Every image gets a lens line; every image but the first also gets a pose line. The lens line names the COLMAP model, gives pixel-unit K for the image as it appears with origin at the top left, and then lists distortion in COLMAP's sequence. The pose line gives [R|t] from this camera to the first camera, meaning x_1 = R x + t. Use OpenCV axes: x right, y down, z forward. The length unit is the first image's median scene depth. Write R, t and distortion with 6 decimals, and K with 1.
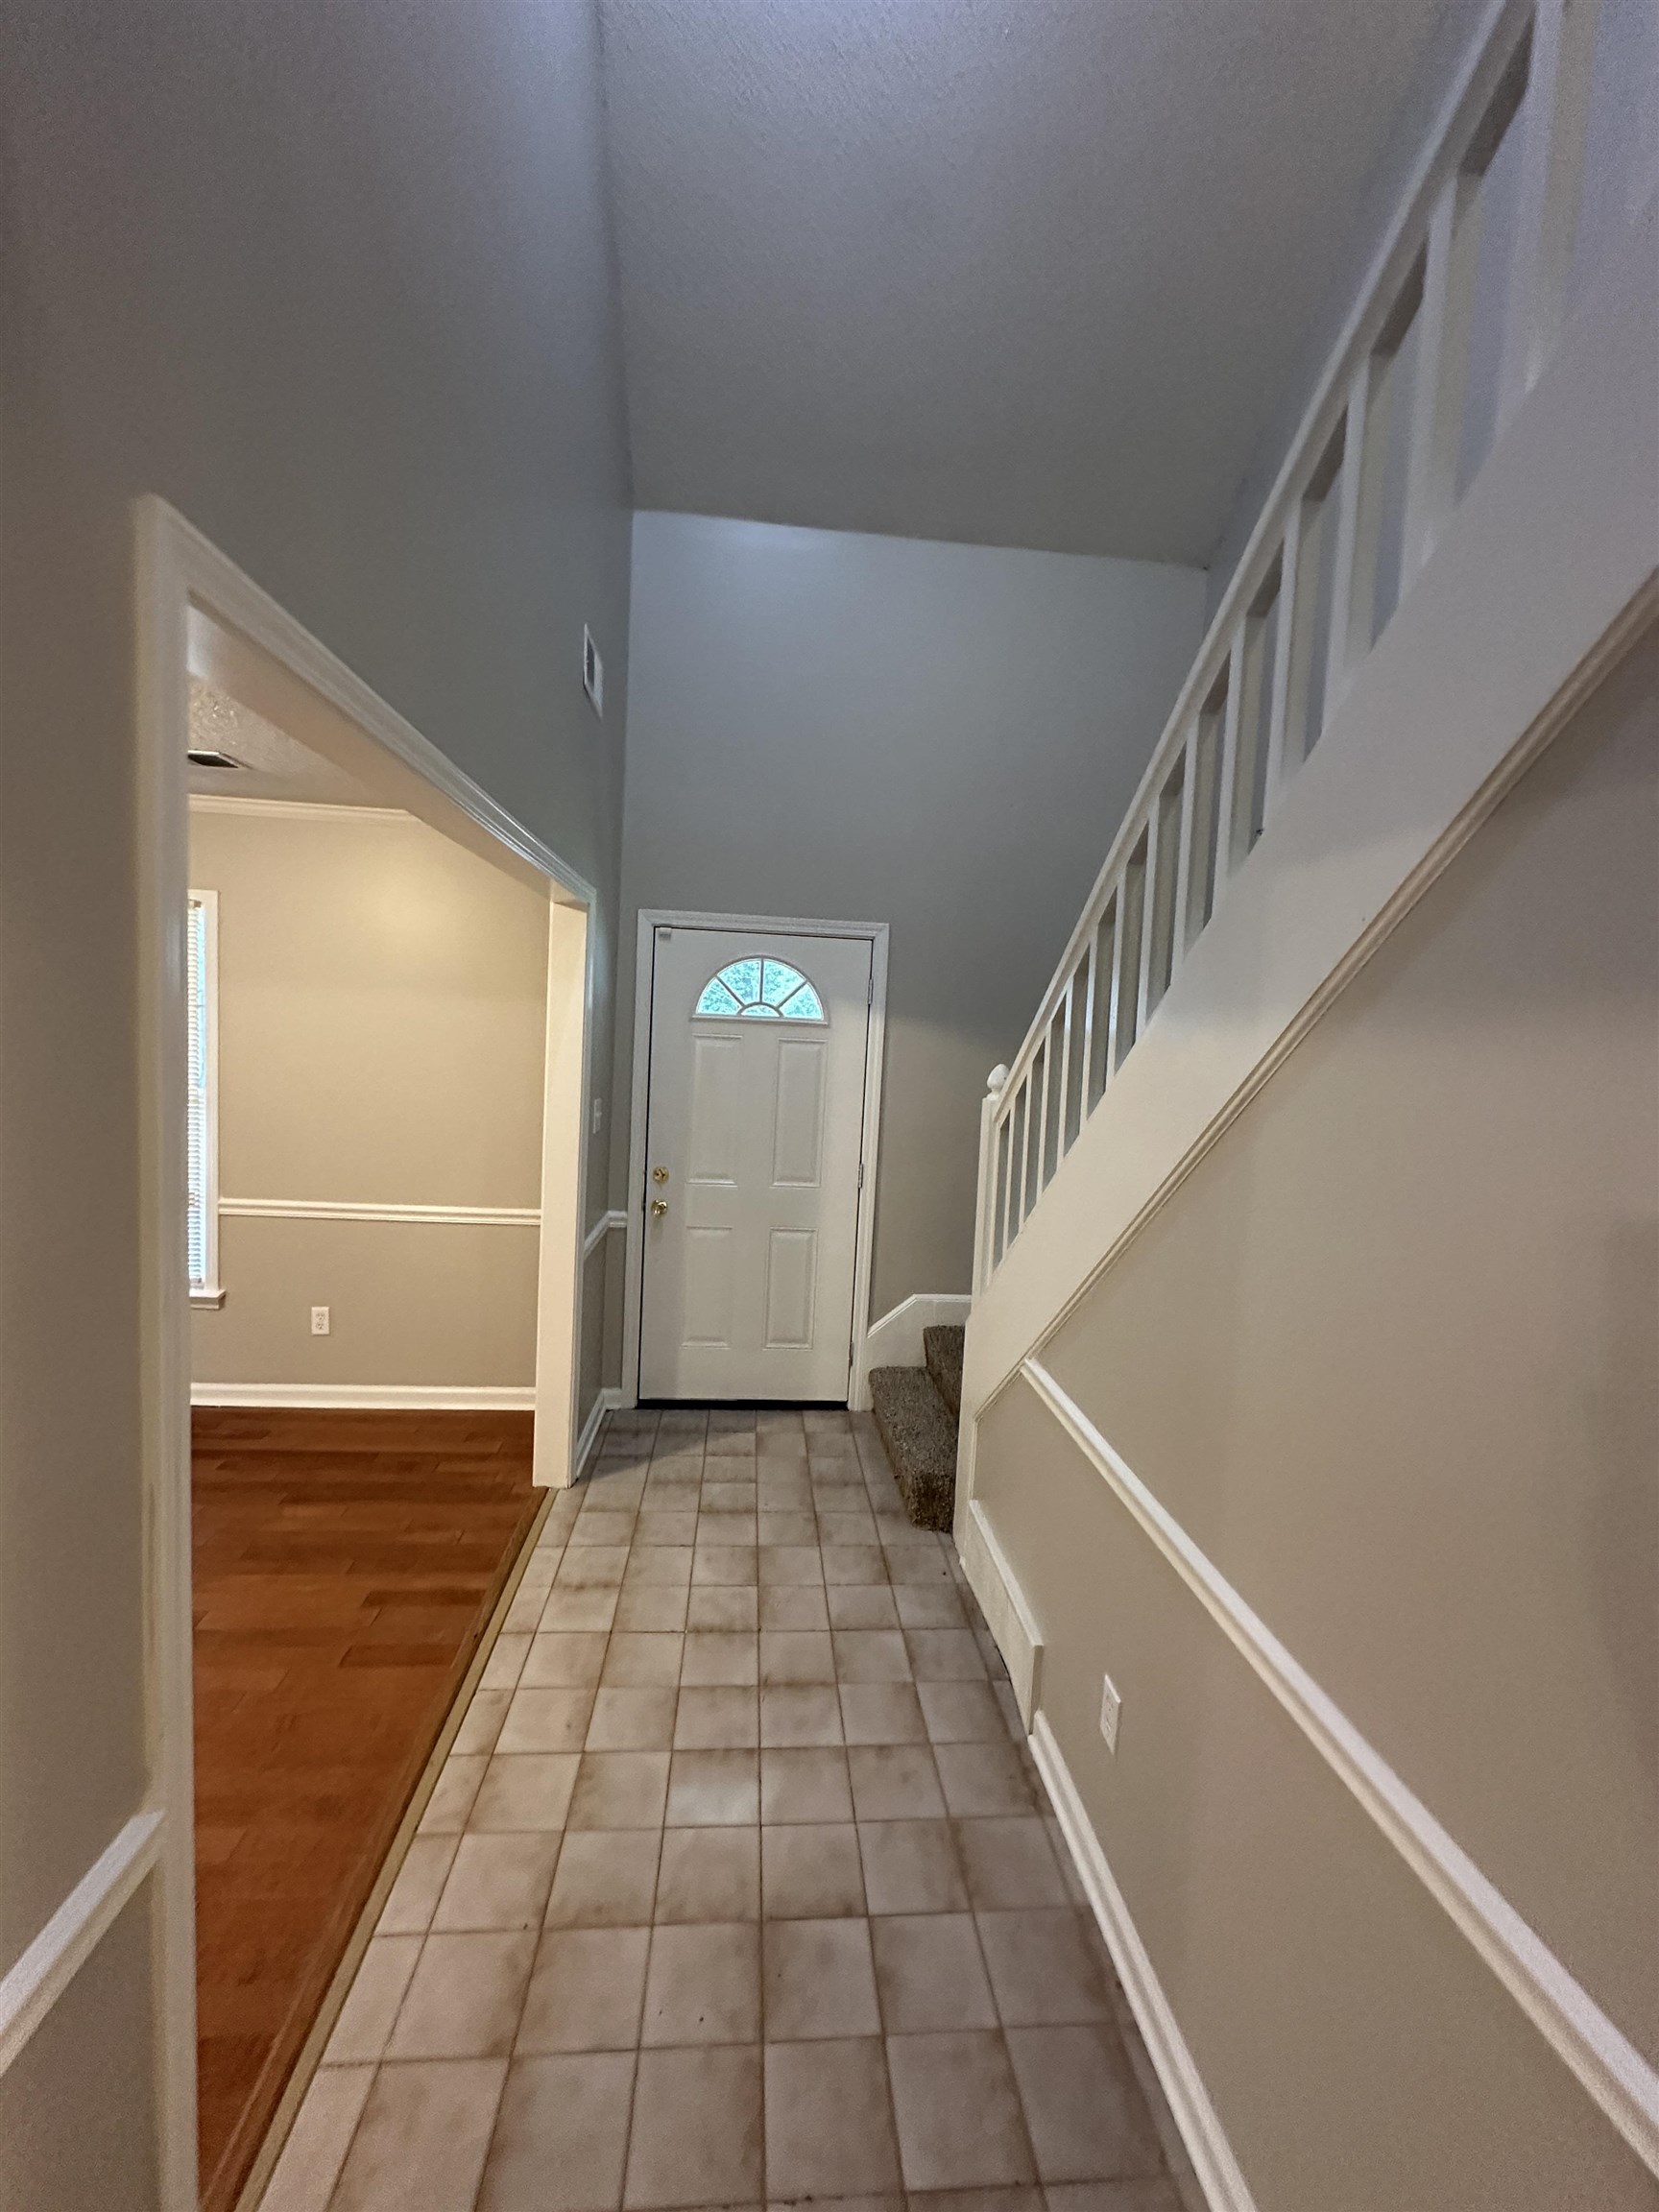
lens RADIAL K [[884.4, 0, 828.8], [0, 884.4, 1106.1], [0, 0, 1]] dist [-0.001495, 0.000376]
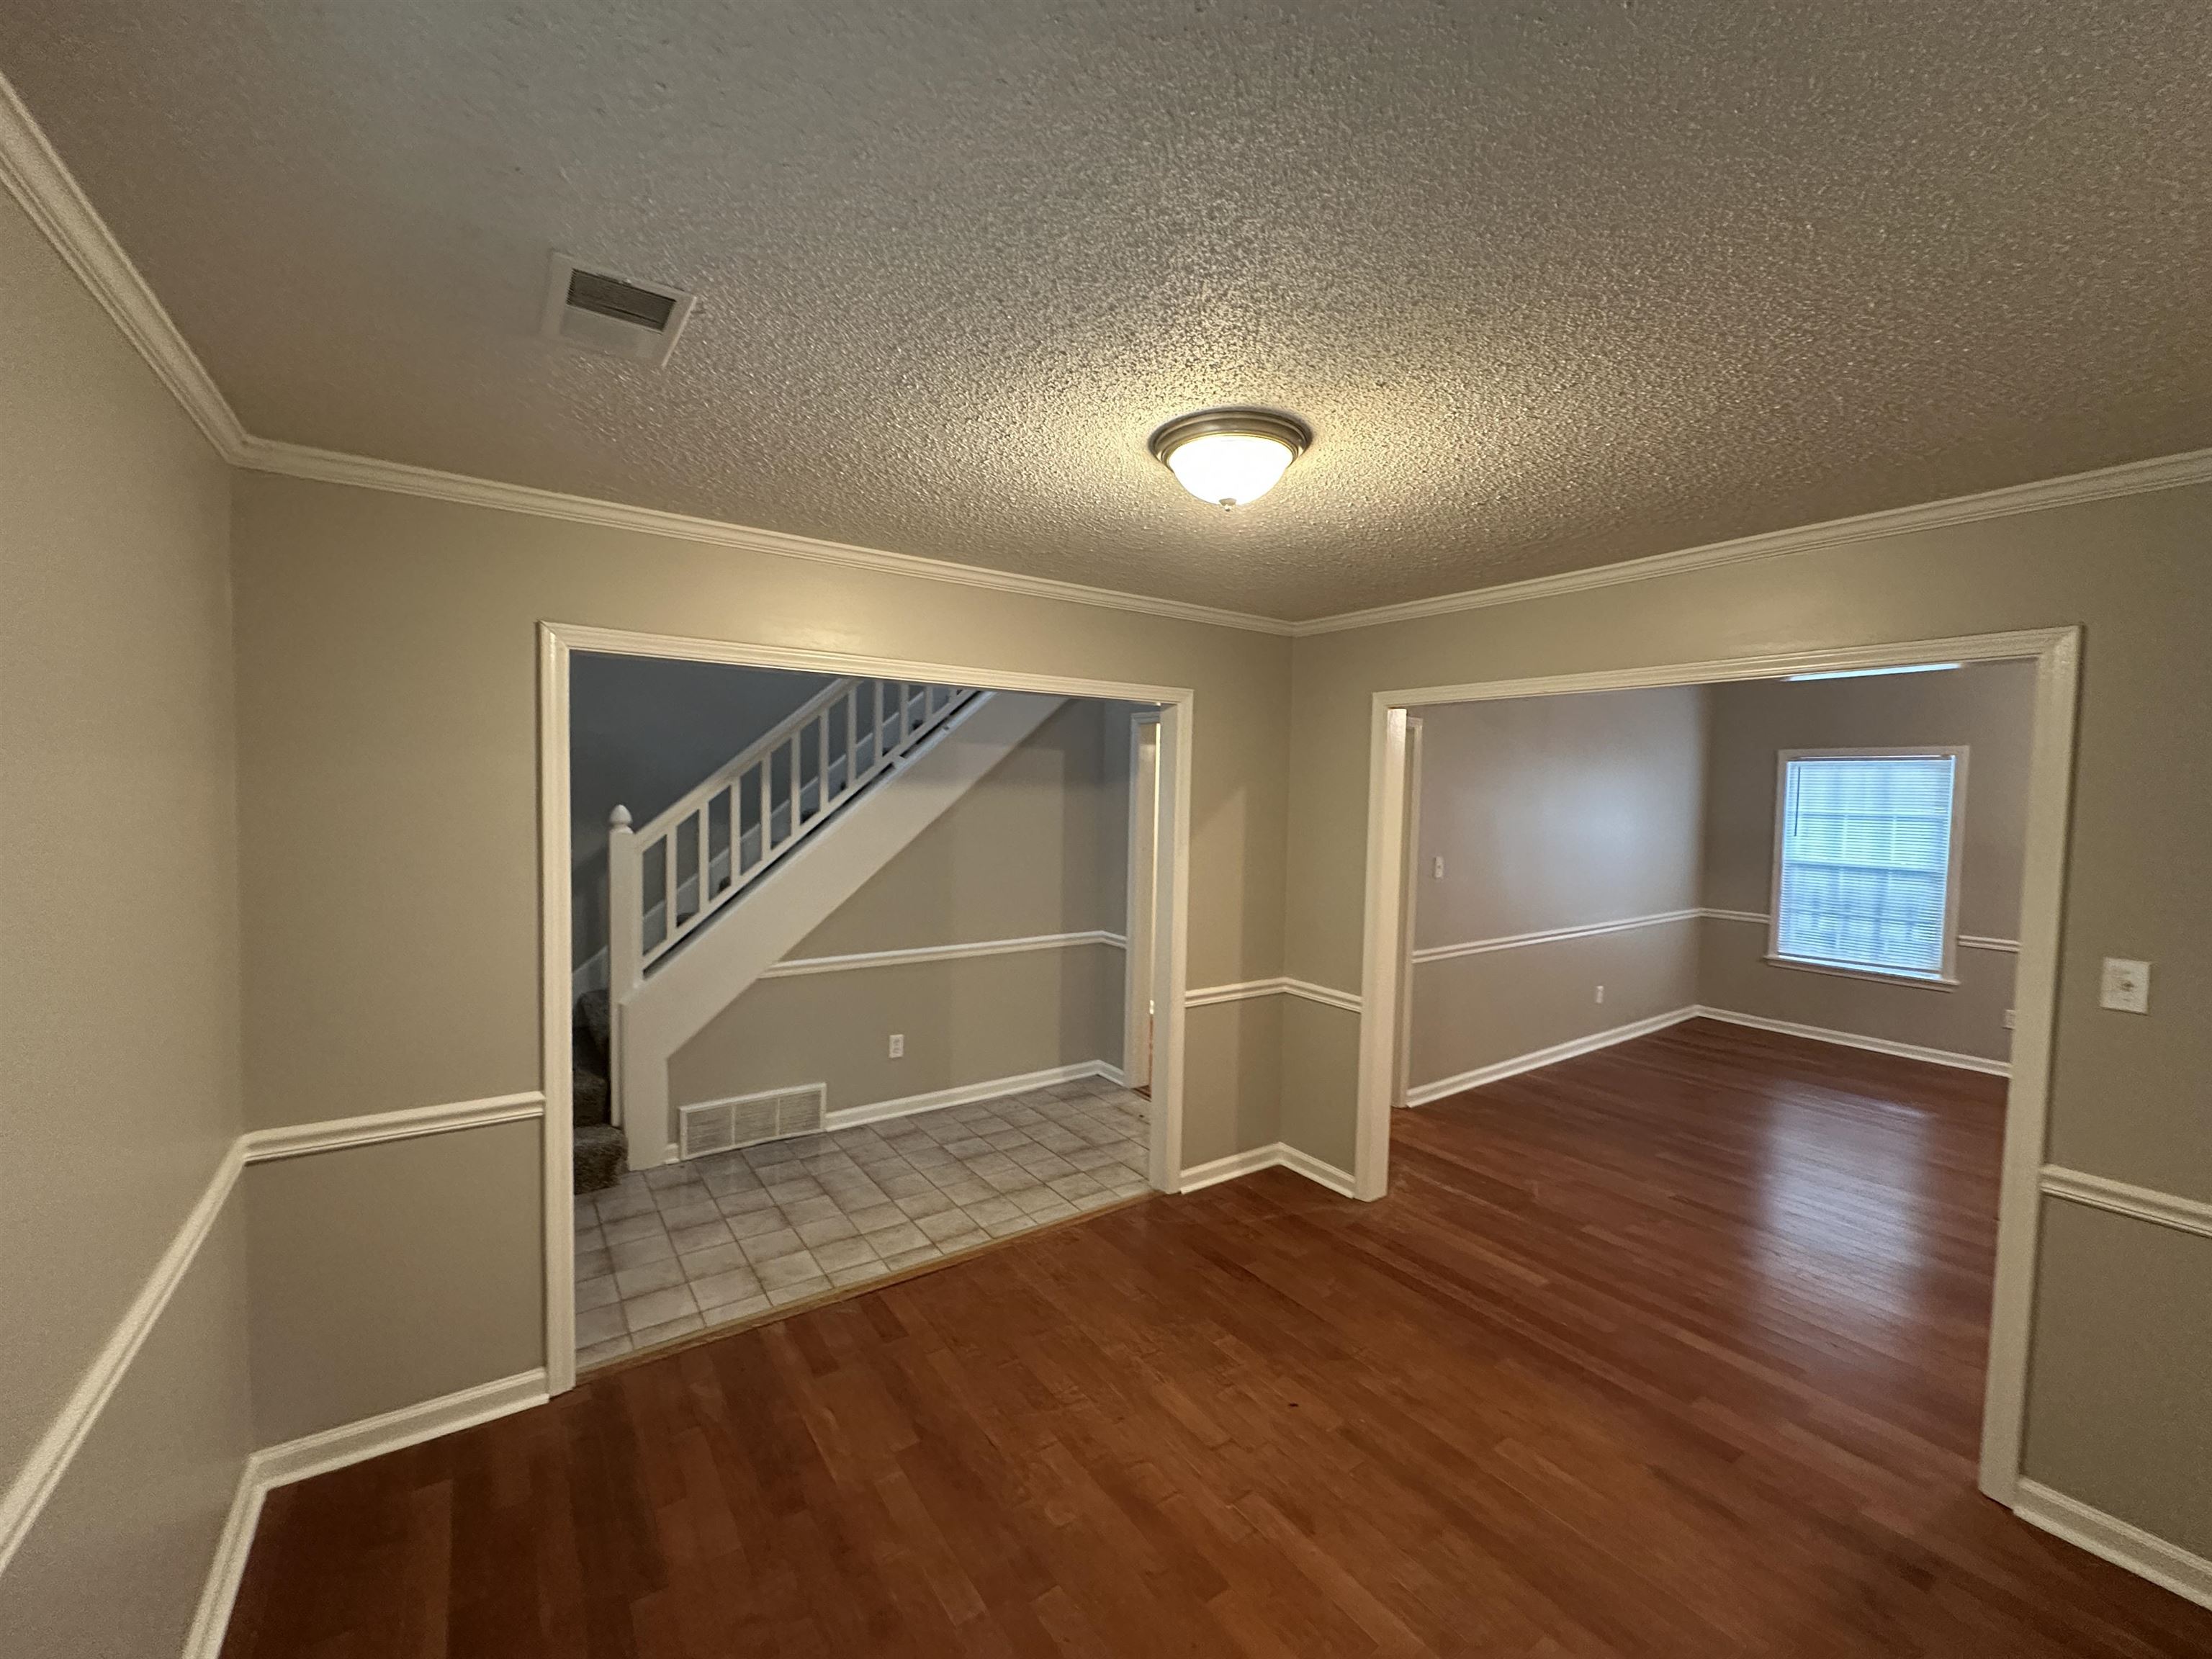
lens RADIAL K [[884.4, 0, 1098.8], [0, 884.4, 831.7], [0, 0, 1]] dist [-0.001495, 0.000376]
pose [[-0.498933, -0.099055, 0.860961, -1.672423], [0.027925, 0.991093, 0.130209, -0.204895], [-0.866191, 0.089008, -0.491723, 1.315541]]
